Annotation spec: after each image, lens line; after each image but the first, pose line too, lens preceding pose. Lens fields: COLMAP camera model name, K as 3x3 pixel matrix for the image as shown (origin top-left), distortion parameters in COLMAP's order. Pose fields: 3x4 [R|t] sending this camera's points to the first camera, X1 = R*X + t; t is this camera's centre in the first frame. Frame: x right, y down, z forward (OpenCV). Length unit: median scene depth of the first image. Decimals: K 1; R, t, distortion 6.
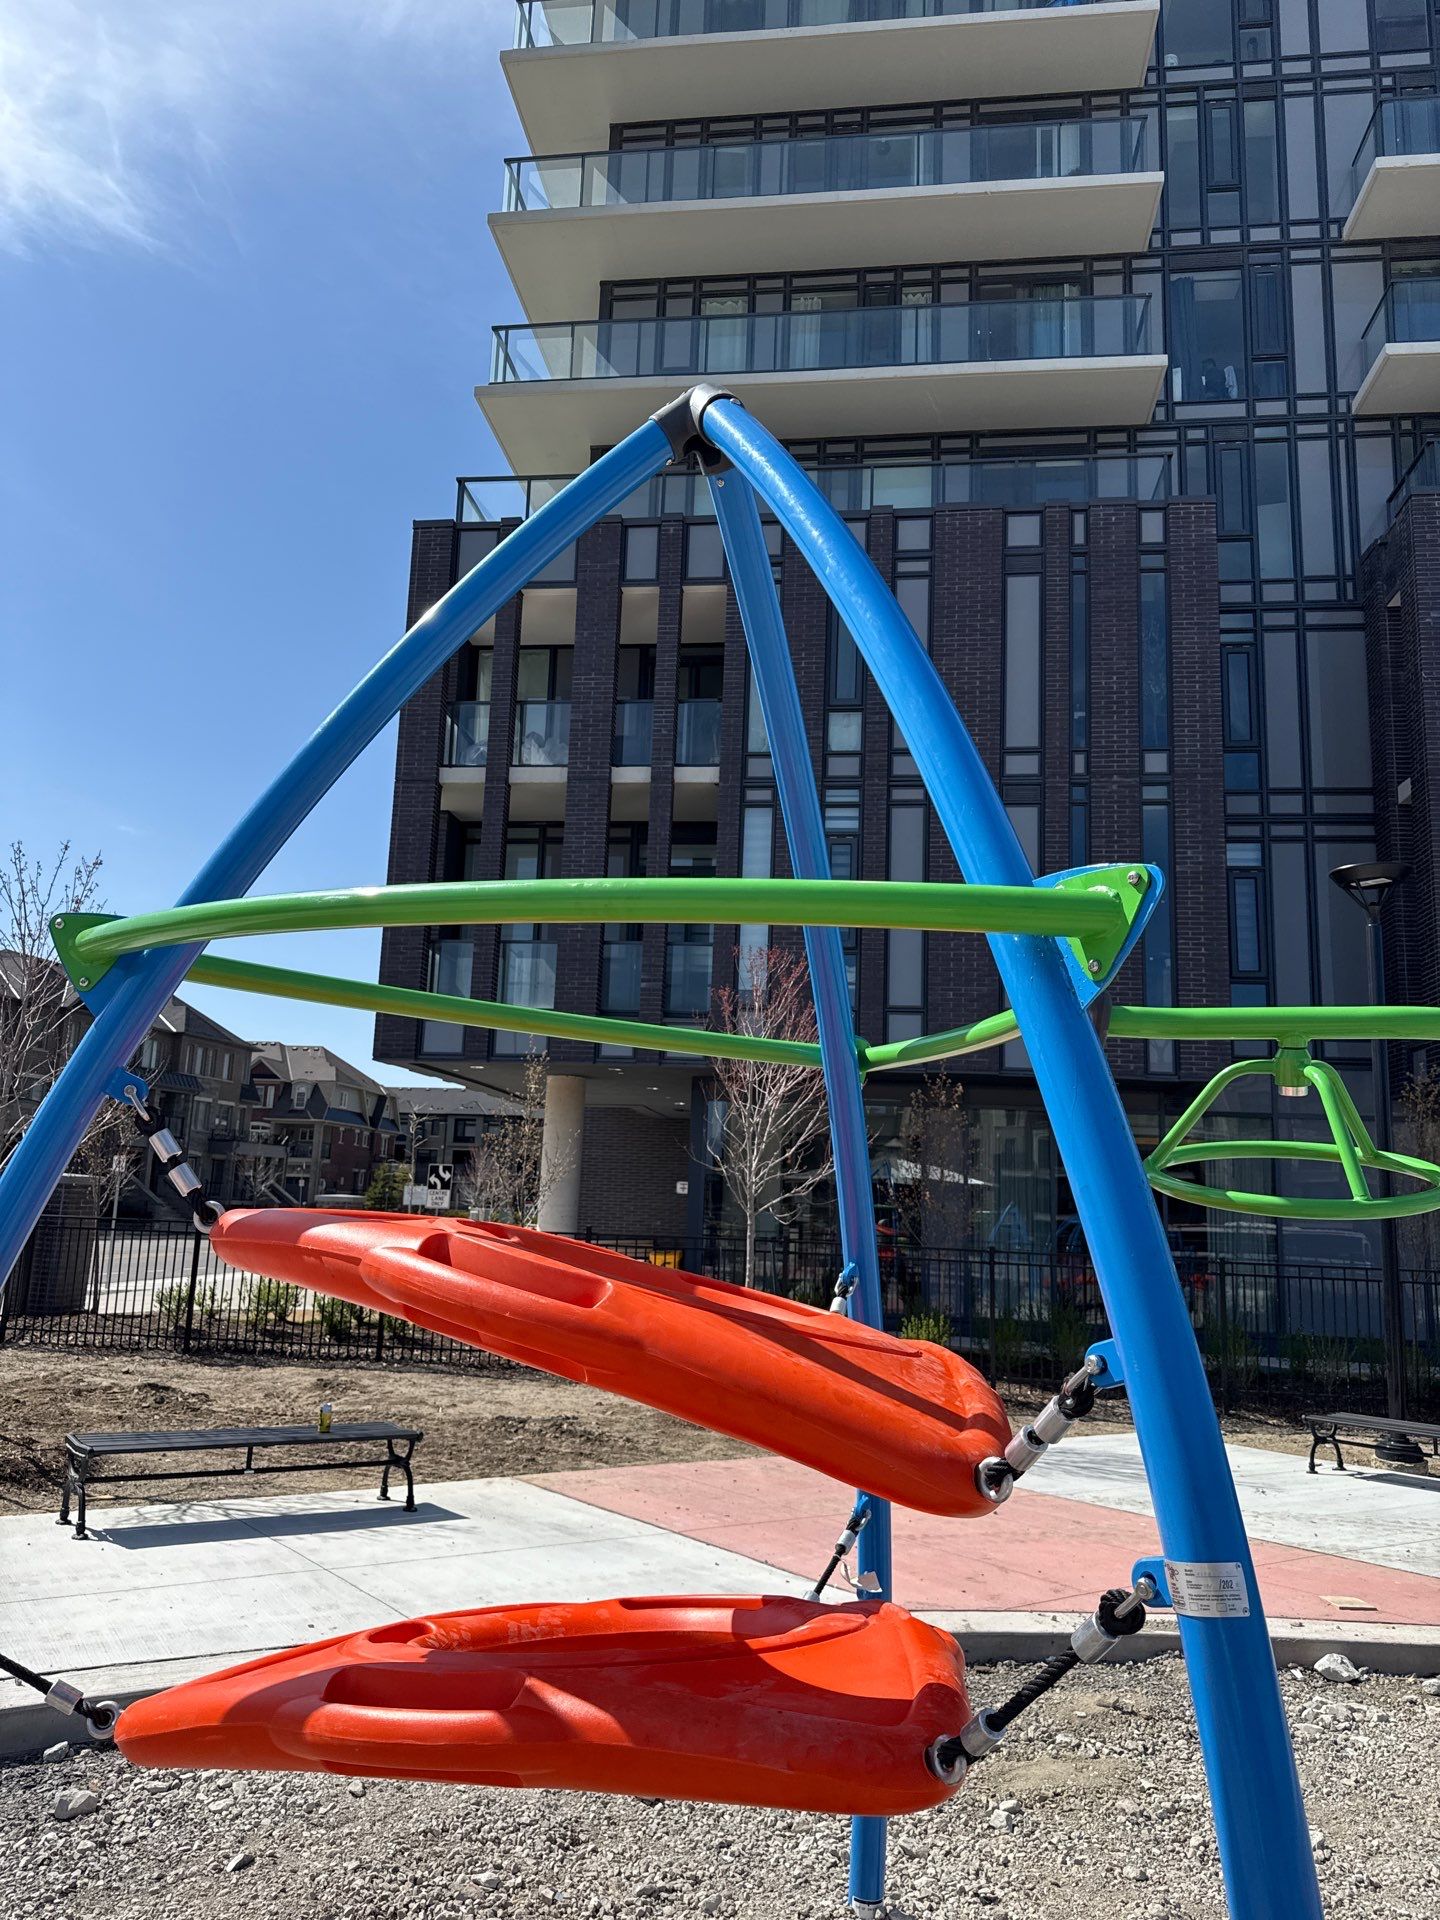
lens RADIAL K [[1368.1, 0, 746.9], [0, 1368.1, 954.5], [0, 0, 1]] dist [0.045950, -0.071189]
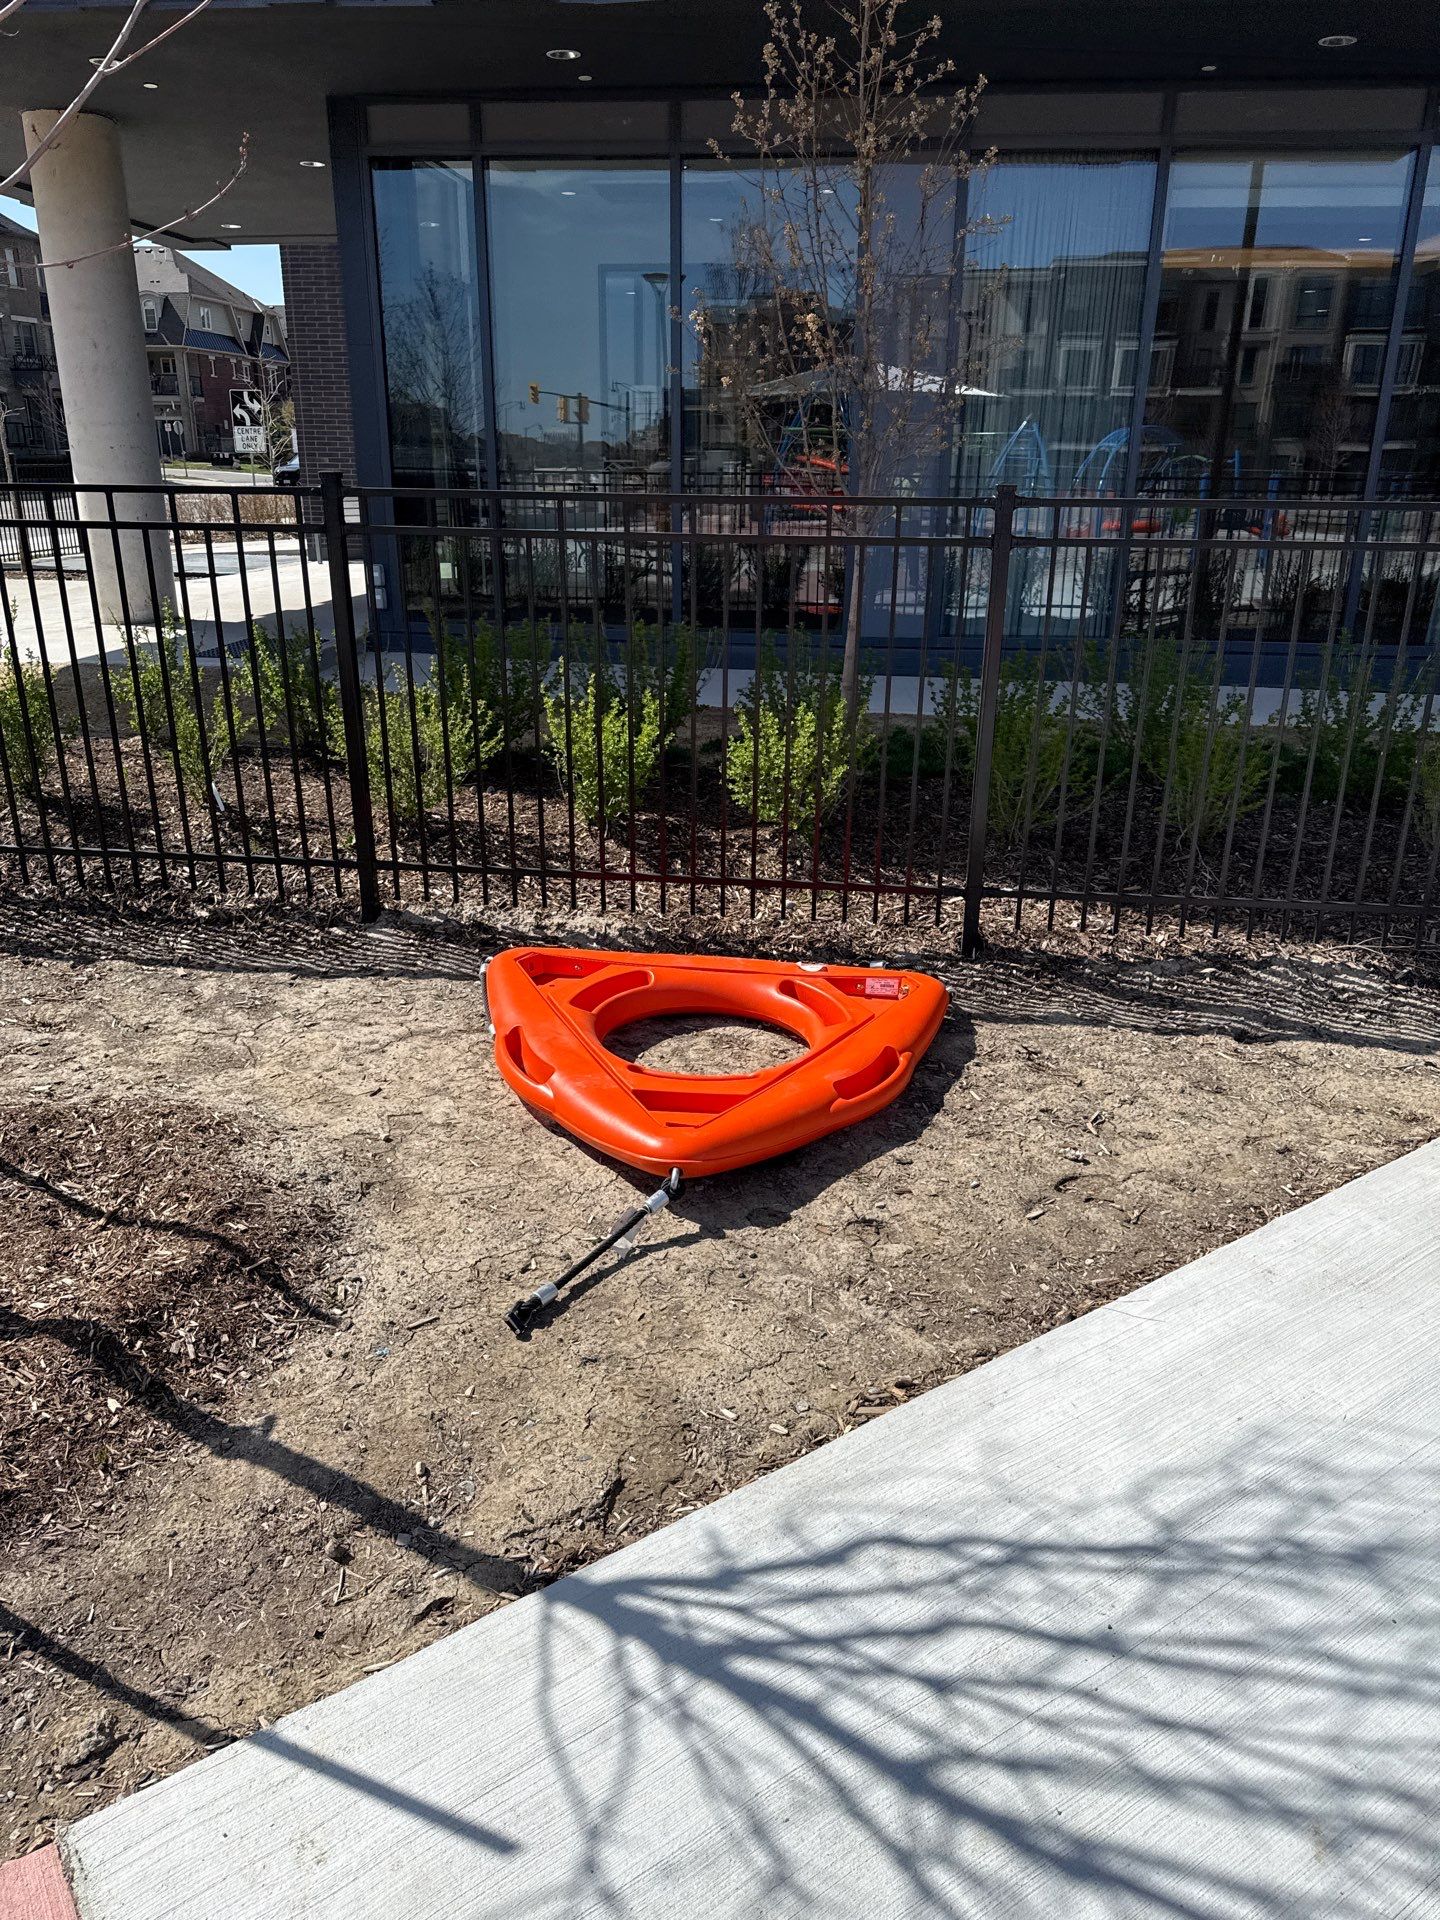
lens RADIAL K [[1368.1, 0, 746.9], [0, 1368.1, 954.5], [0, 0, 1]] dist [0.045950, -0.071189]
pose [[0.999854, -0.017029, 0.001665, 0.023459], [0.013841, 0.862163, 0.506442, 0.028182], [-0.010060, -0.506345, 0.862272, 0.135986]]
